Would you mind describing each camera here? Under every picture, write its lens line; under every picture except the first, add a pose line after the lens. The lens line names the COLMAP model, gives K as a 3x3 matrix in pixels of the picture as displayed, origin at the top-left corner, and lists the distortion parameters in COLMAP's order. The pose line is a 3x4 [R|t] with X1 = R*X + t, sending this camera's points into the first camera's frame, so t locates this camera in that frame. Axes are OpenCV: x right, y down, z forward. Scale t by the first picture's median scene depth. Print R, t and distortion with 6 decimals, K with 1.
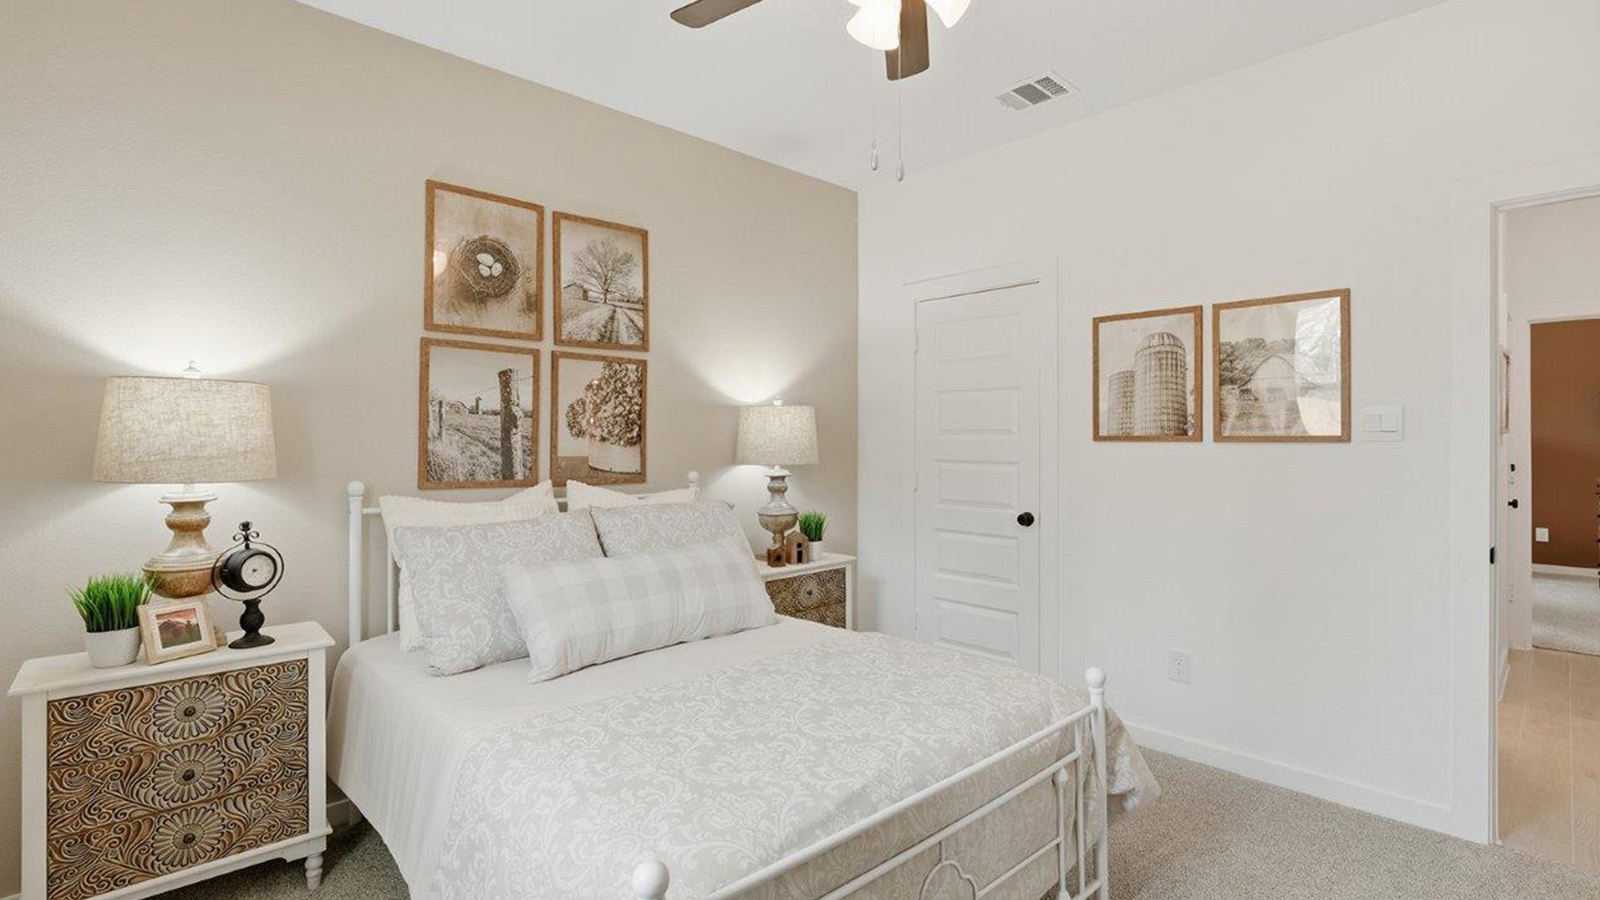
lens RADIAL K [[742.2, 0, 795.8], [0, 742.2, 438.9], [0, 0, 1]] dist [-0.020962, -0.001243]
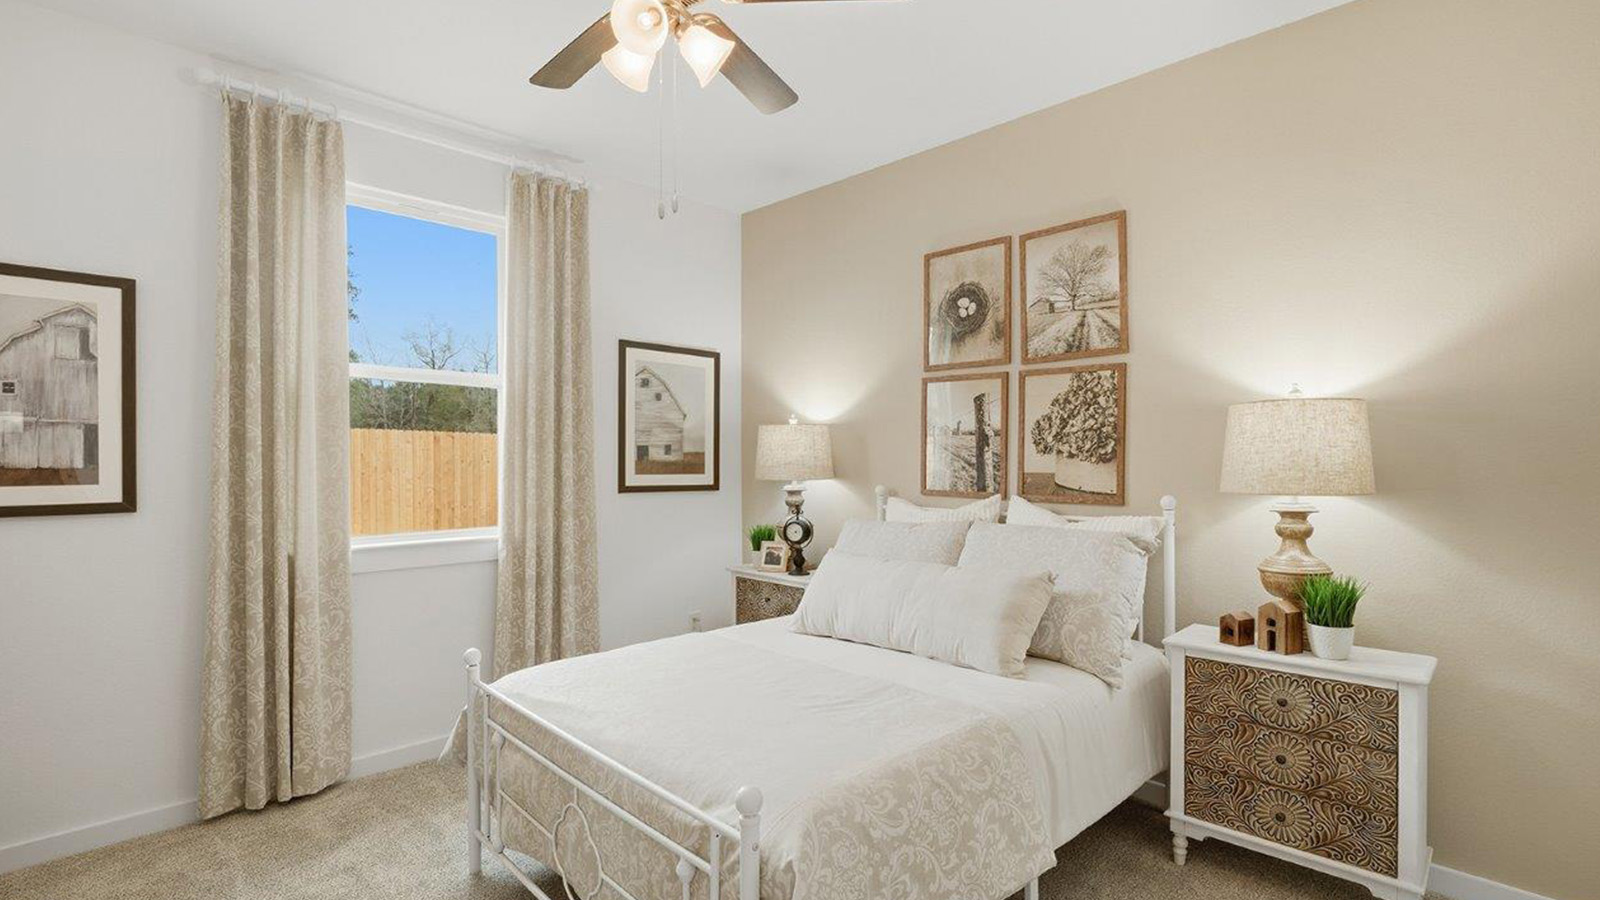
lens RADIAL K [[742.2, 0, 796.2], [0, 742.2, 457.9], [0, 0, 1]] dist [-0.020962, -0.001243]
pose [[0.024889, 0.001600, -0.999689, 0.680983], [0.004311, 0.999989, 0.001708, 0.000307], [0.999681, -0.004352, 0.024882, 0.638500]]
